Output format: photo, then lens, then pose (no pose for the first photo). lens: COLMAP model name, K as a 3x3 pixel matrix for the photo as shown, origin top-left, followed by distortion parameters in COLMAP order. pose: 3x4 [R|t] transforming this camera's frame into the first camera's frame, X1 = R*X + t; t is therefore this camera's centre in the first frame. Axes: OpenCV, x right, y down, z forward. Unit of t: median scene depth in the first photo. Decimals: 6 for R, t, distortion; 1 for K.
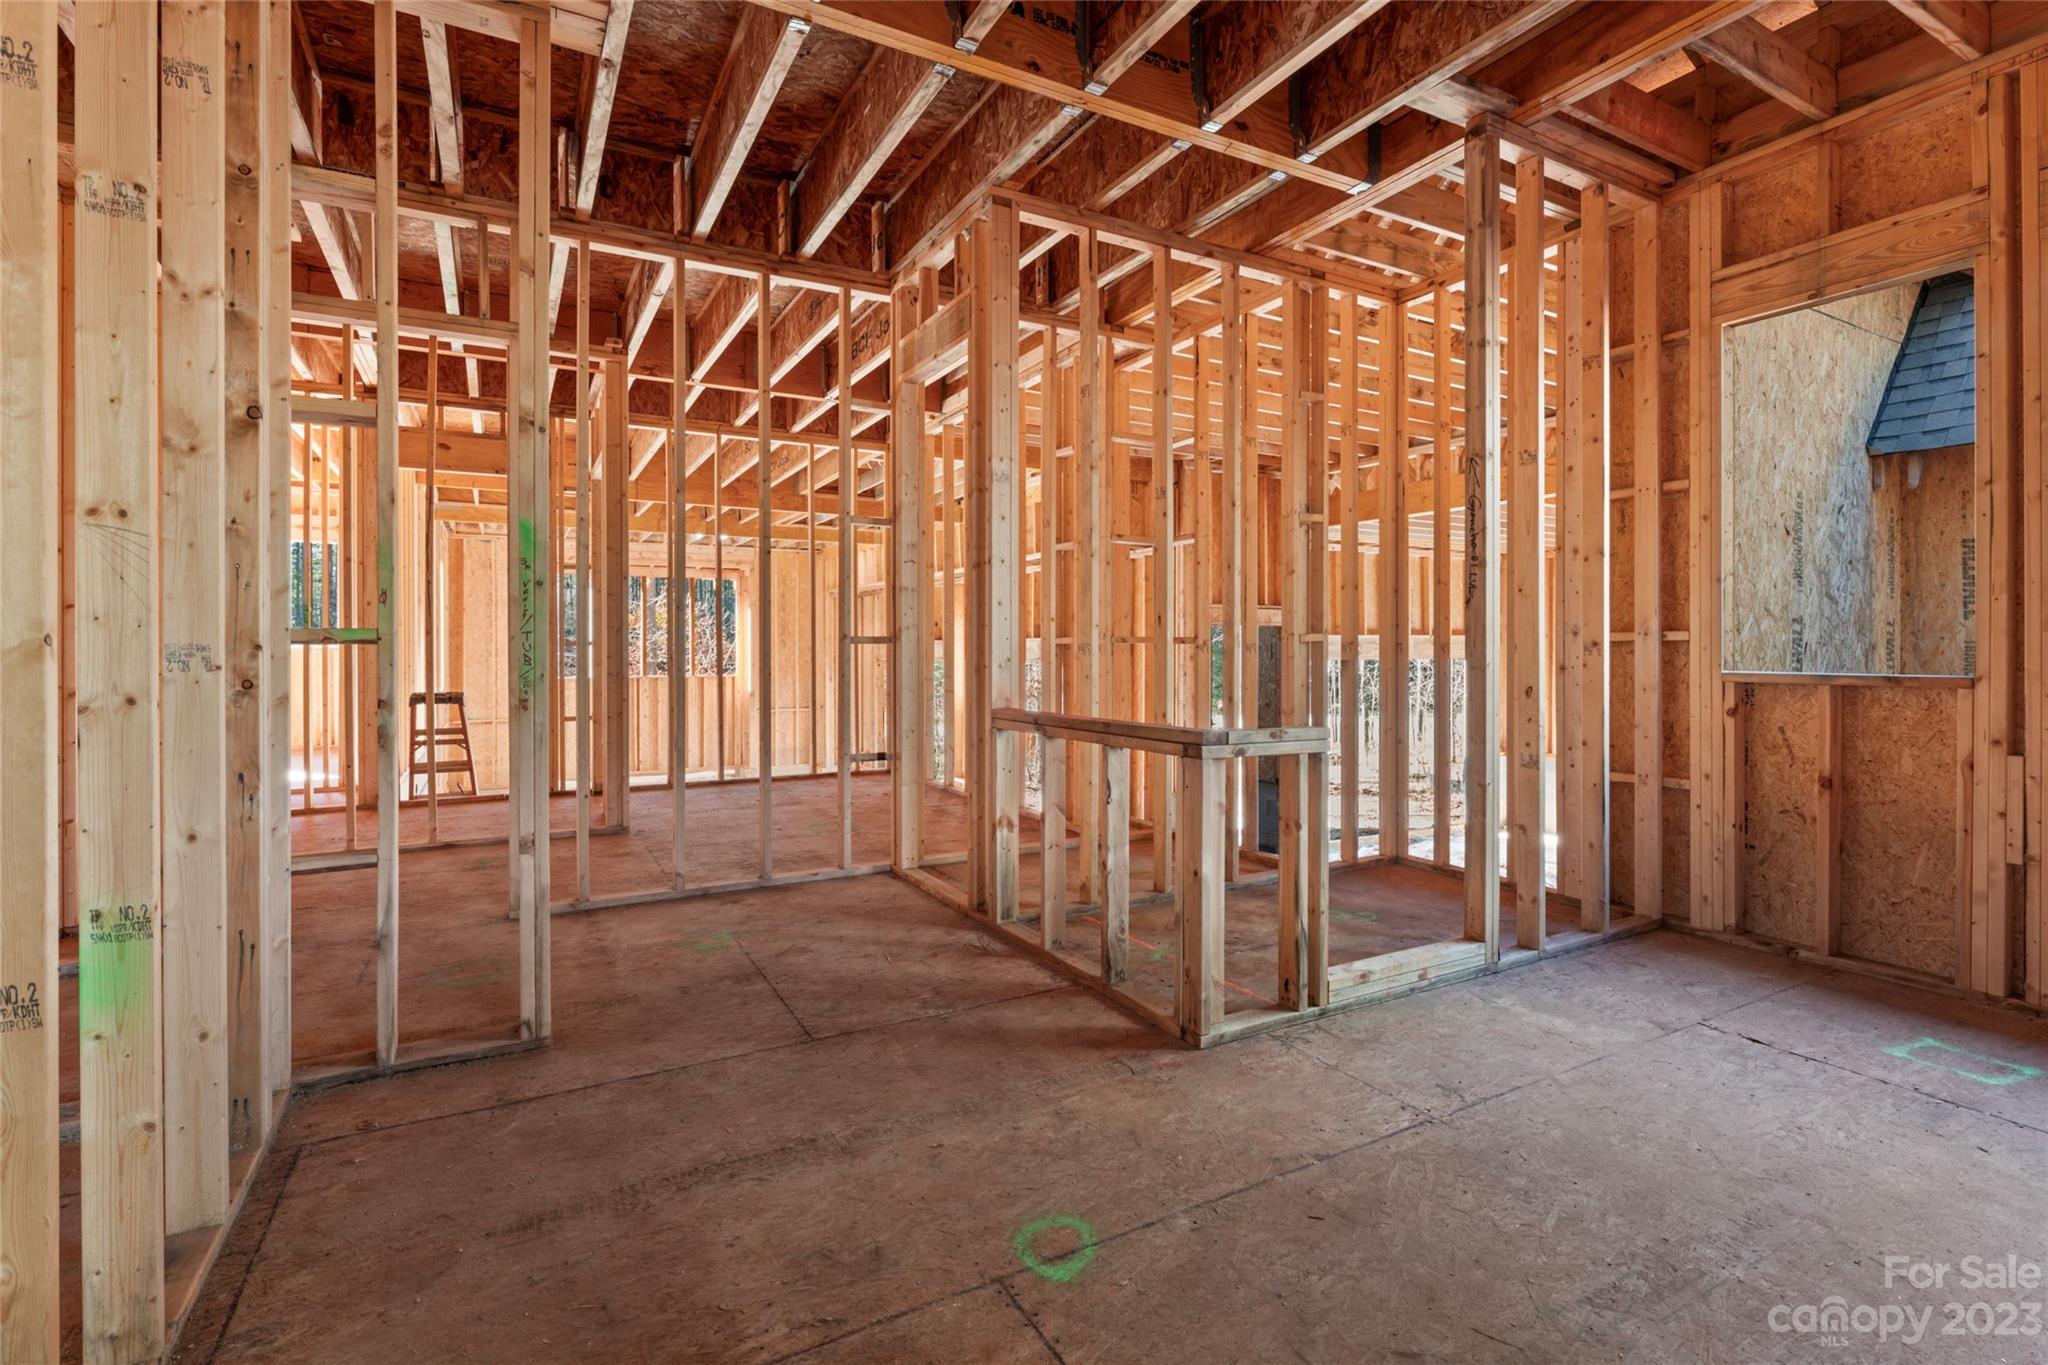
lens RADIAL K [[931.5, 0, 1019.2], [0, 931.5, 660.9], [0, 0, 1]] dist [-0.004283, 0.001057]
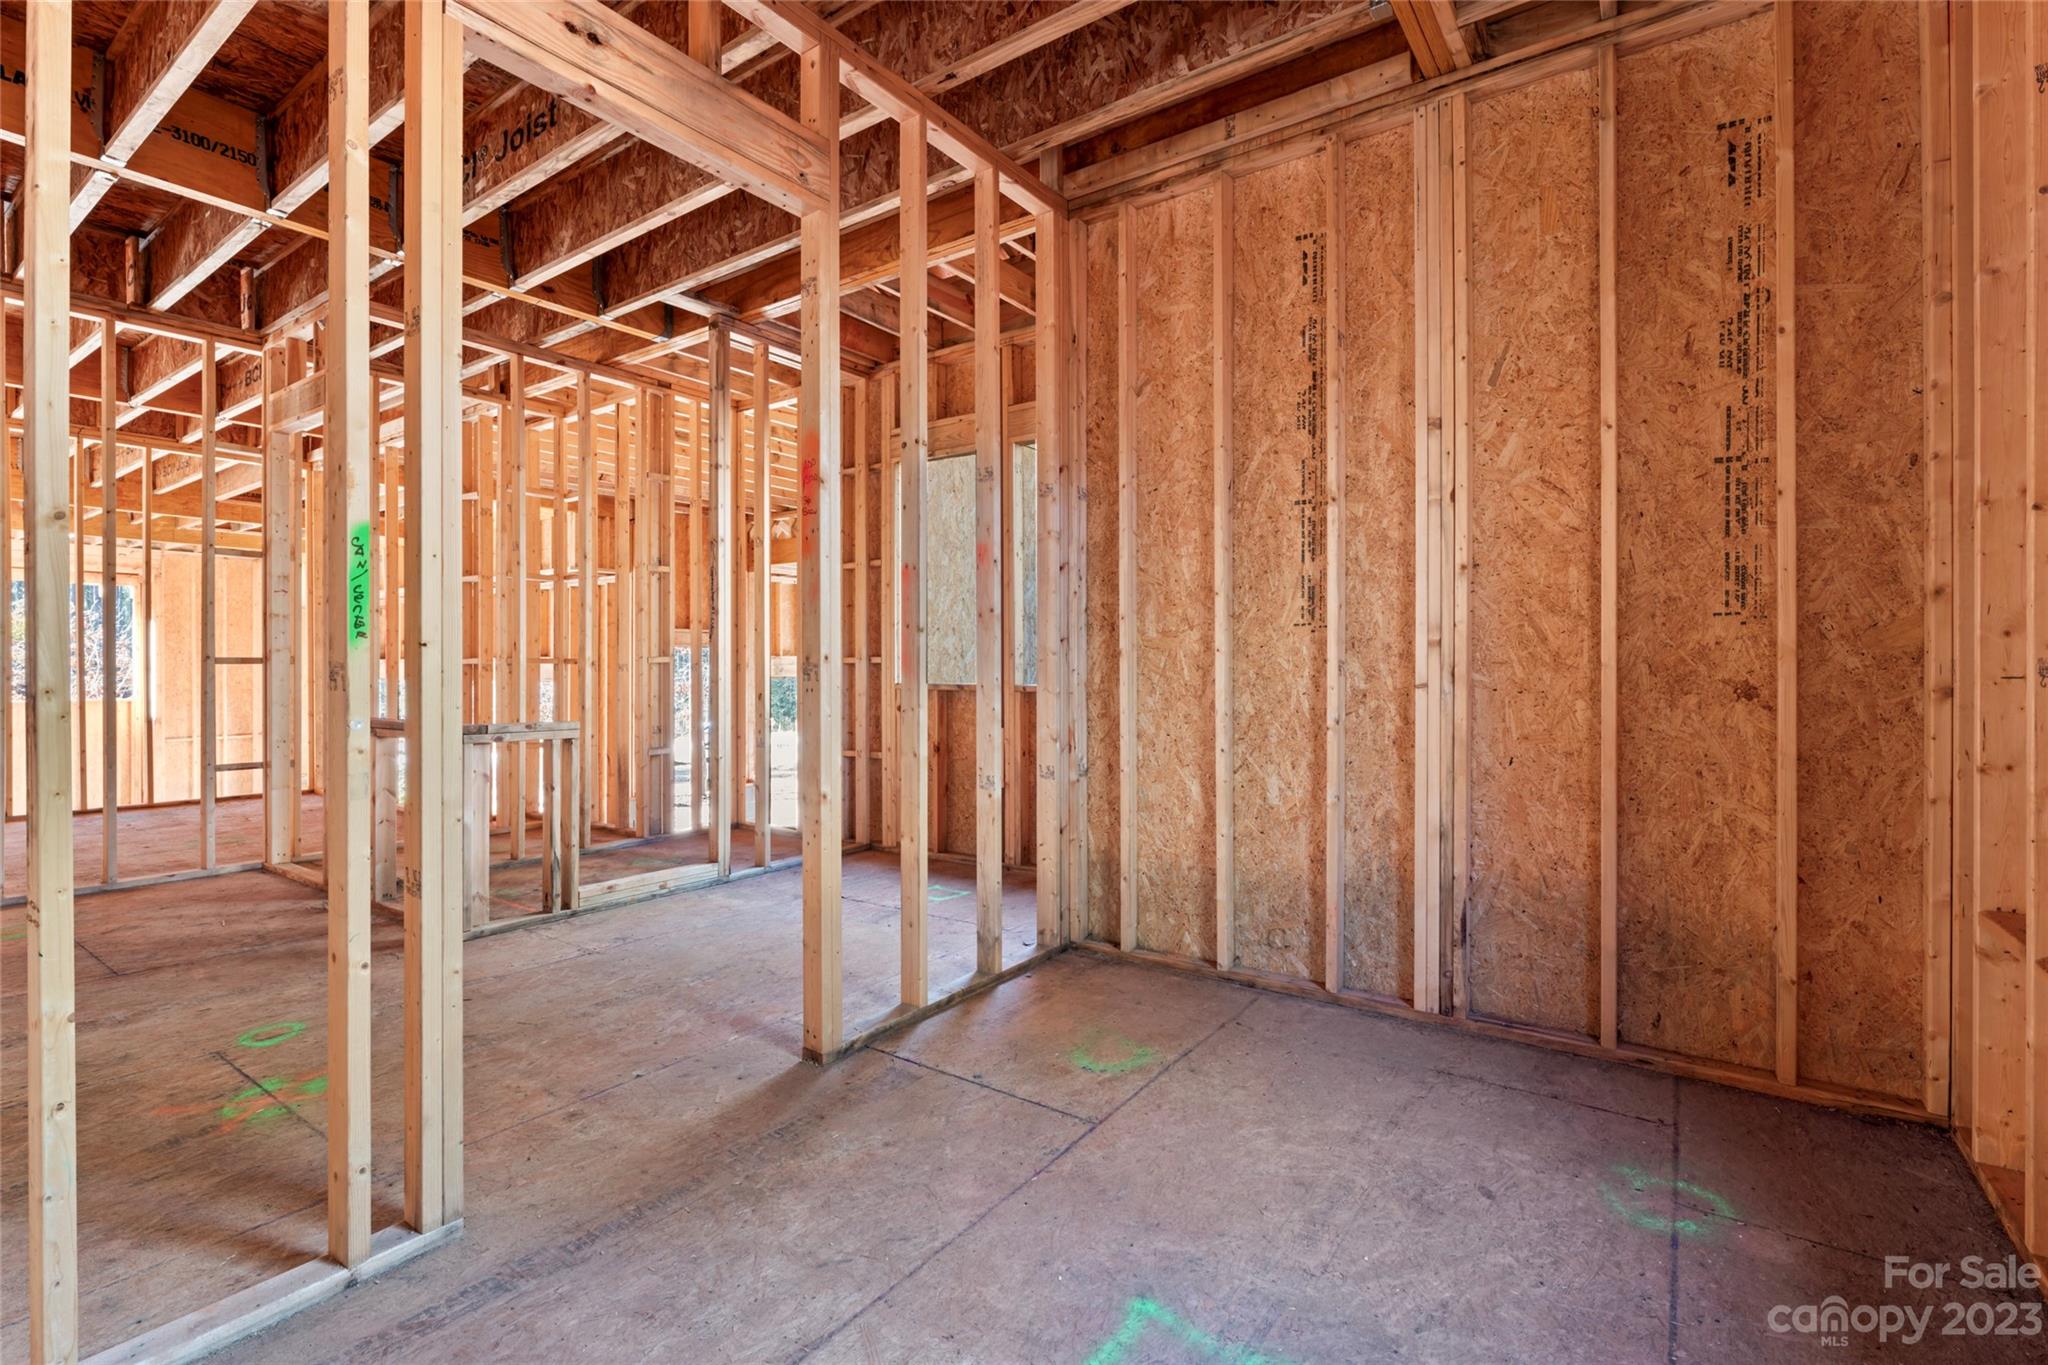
lens RADIAL K [[931.5, 0, 1018.2], [0, 931.5, 672.8], [0, 0, 1]] dist [-0.004283, 0.001057]
pose [[0.901054, -0.002037, 0.433703, 0.218199], [0.005440, 0.999963, -0.006605, 0.005235], [-0.433674, 0.008311, 0.901032, -0.440341]]
